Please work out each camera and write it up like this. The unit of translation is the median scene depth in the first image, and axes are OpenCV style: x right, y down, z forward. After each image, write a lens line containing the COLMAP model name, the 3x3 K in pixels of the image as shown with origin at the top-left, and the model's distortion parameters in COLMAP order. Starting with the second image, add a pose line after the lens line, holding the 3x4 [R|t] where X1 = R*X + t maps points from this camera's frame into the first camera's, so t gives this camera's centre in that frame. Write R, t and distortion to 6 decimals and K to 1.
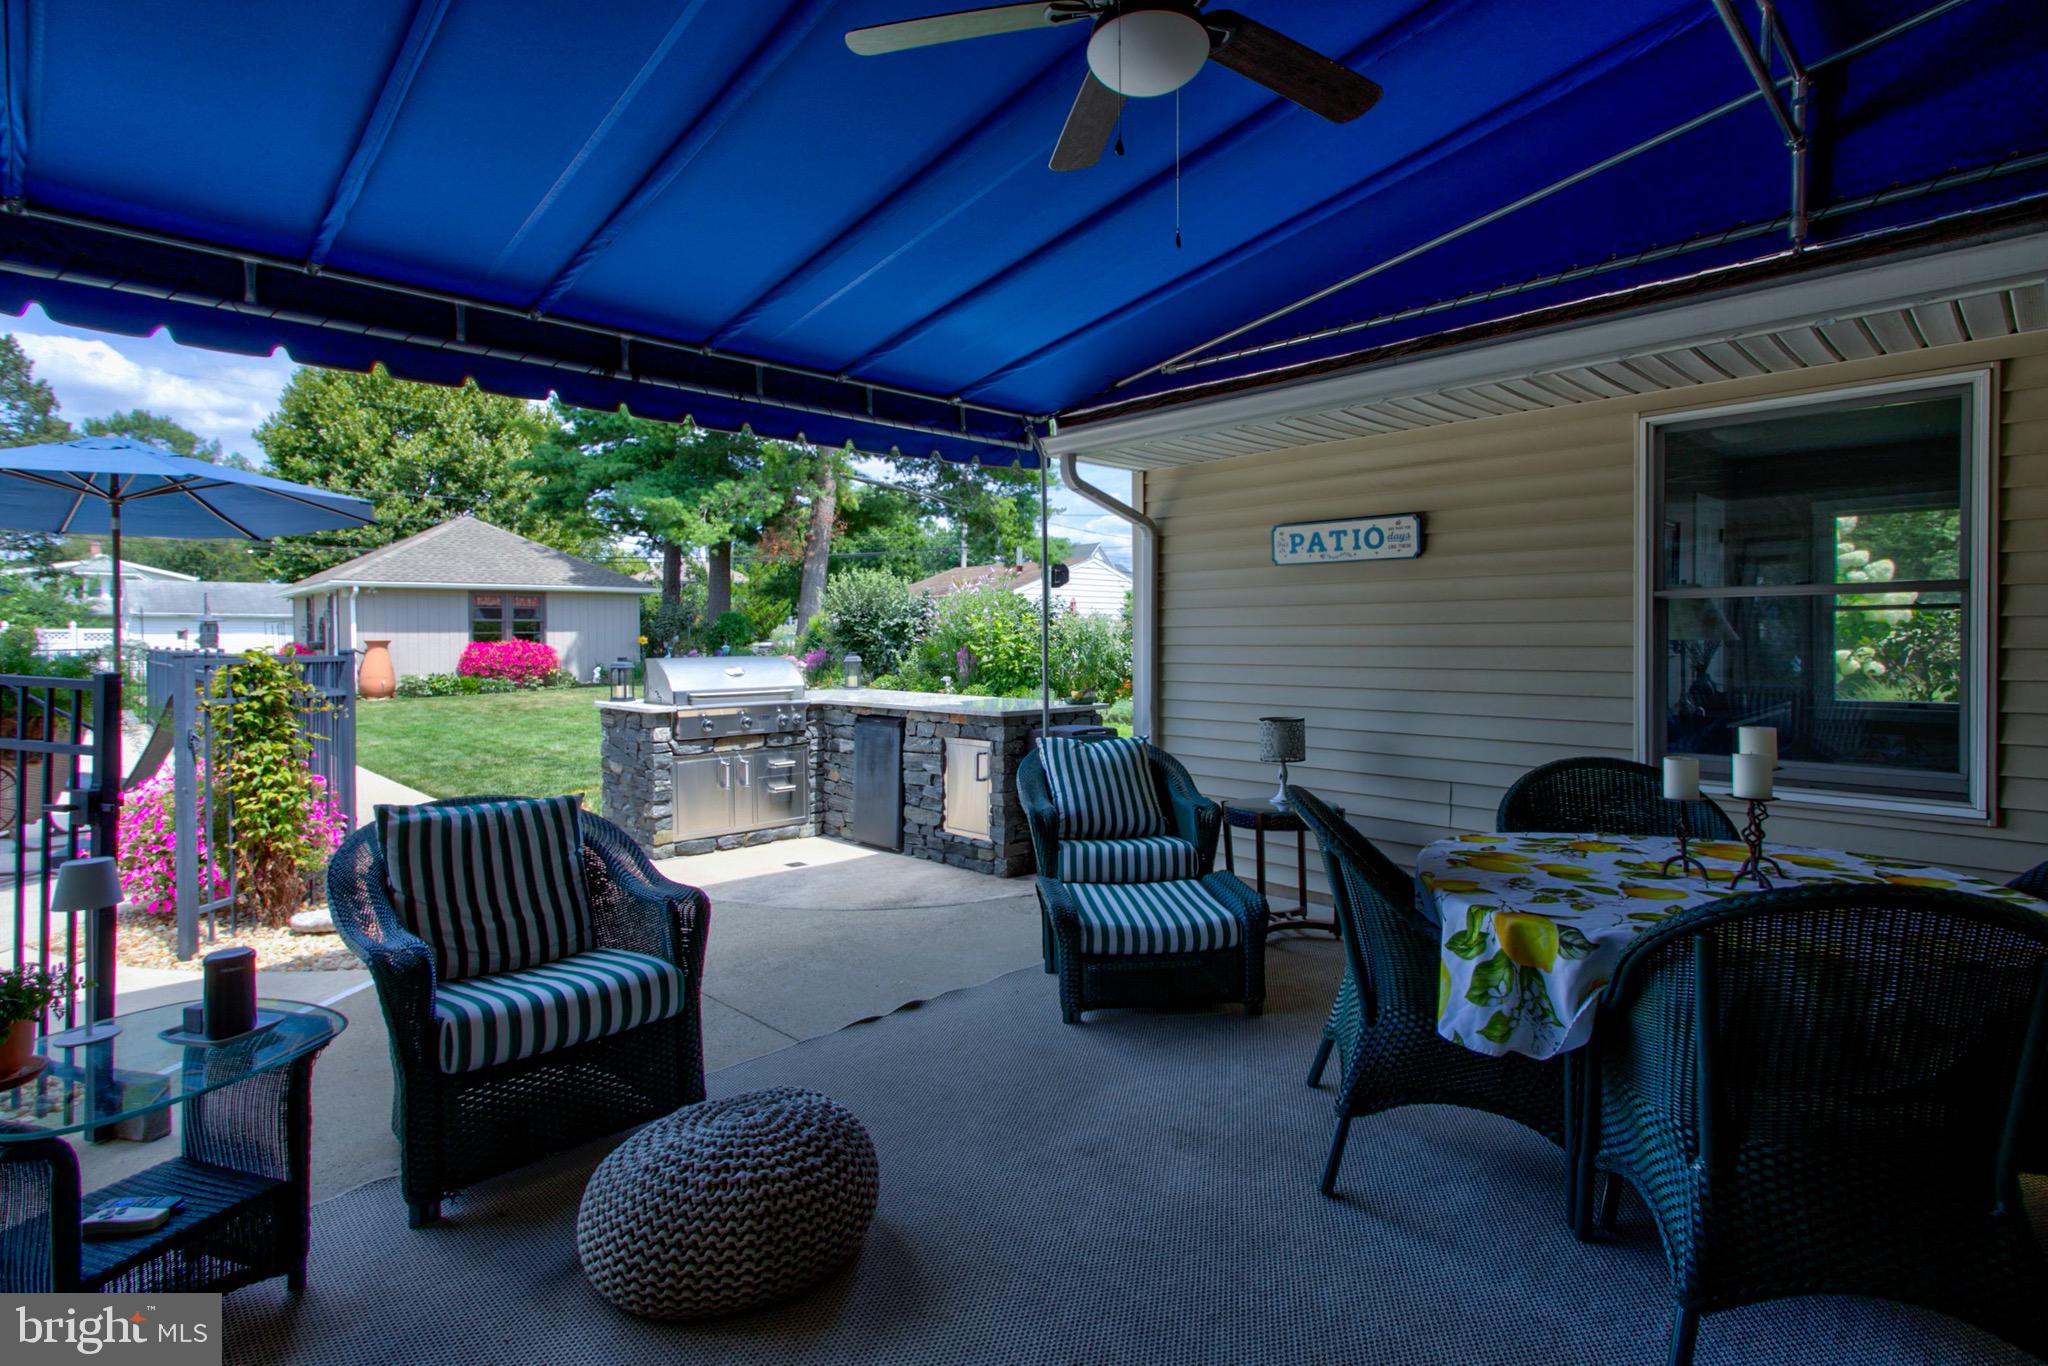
lens RADIAL K [[1007.3, 0, 1010.3], [0, 1007.3, 648.2], [0, 0, 1]] dist [0.014038, 0.000620]
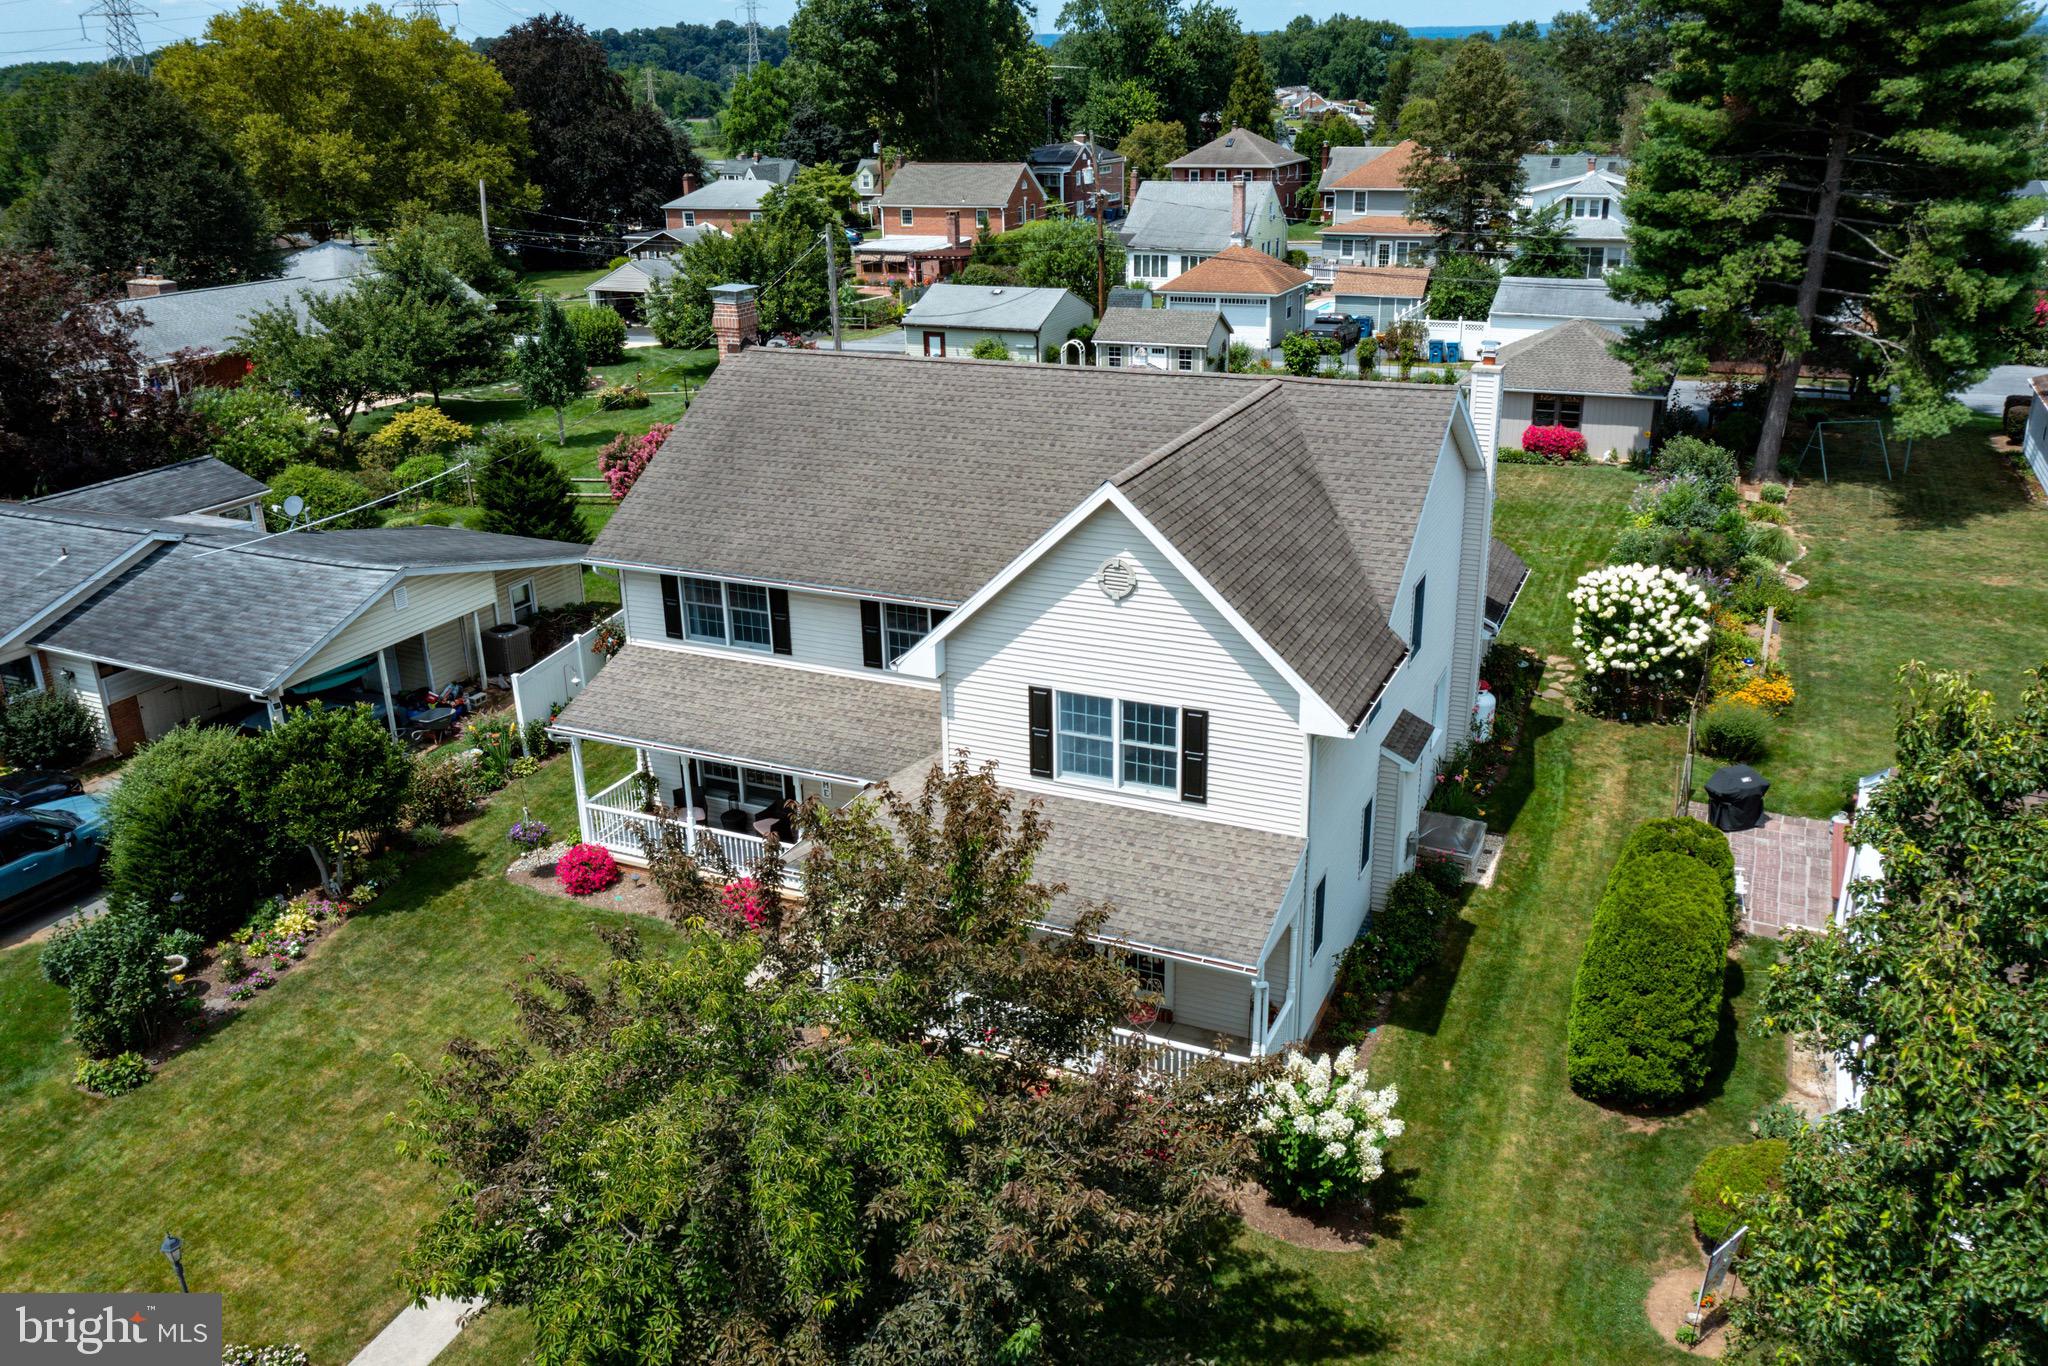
lens RADIAL K [[1575.4, 0, 1024.0], [0, 1575.4, 683.0], [0, 0, 1]] dist [0.001686, 0.001974]
pose [[0.371210, 0.334042, -0.866383, 1.482420], [0.006634, 0.932072, 0.362212, -0.545339], [0.928525, -0.140204, 0.343778, -0.649628]]
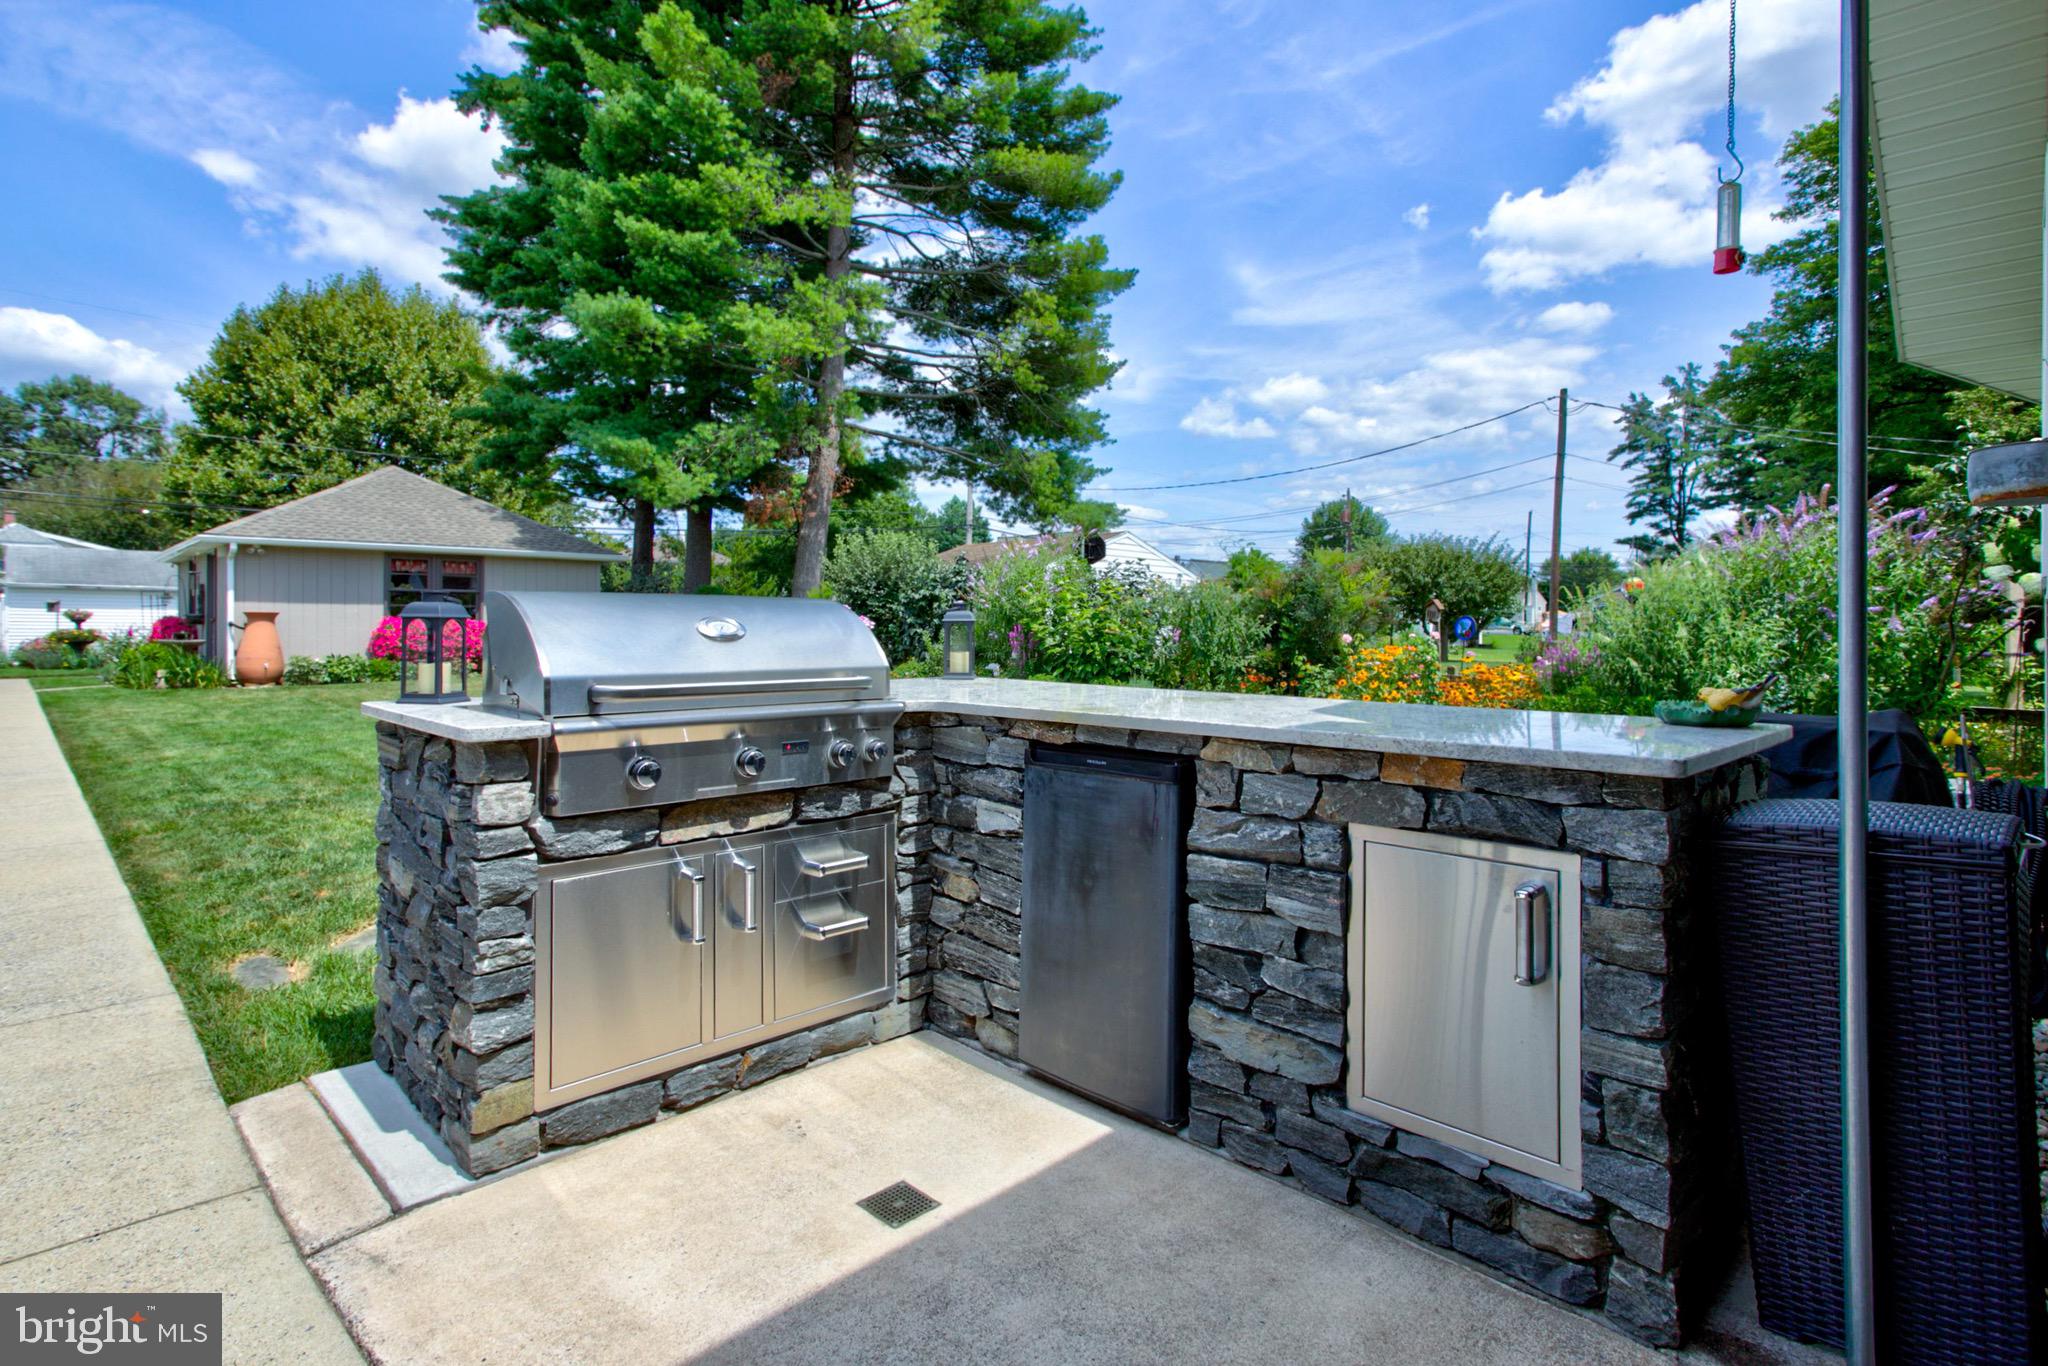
lens RADIAL K [[1012.3, 0, 1023.9], [0, 1012.3, 623.4], [0, 0, 1]] dist [0.004353, -0.000044]
pose [[0.999509, 0.010405, 0.029559, -0.051354], [-0.009922, 0.999815, -0.016449, 0.008019], [-0.029724, 0.016148, 0.999428, 0.185507]]
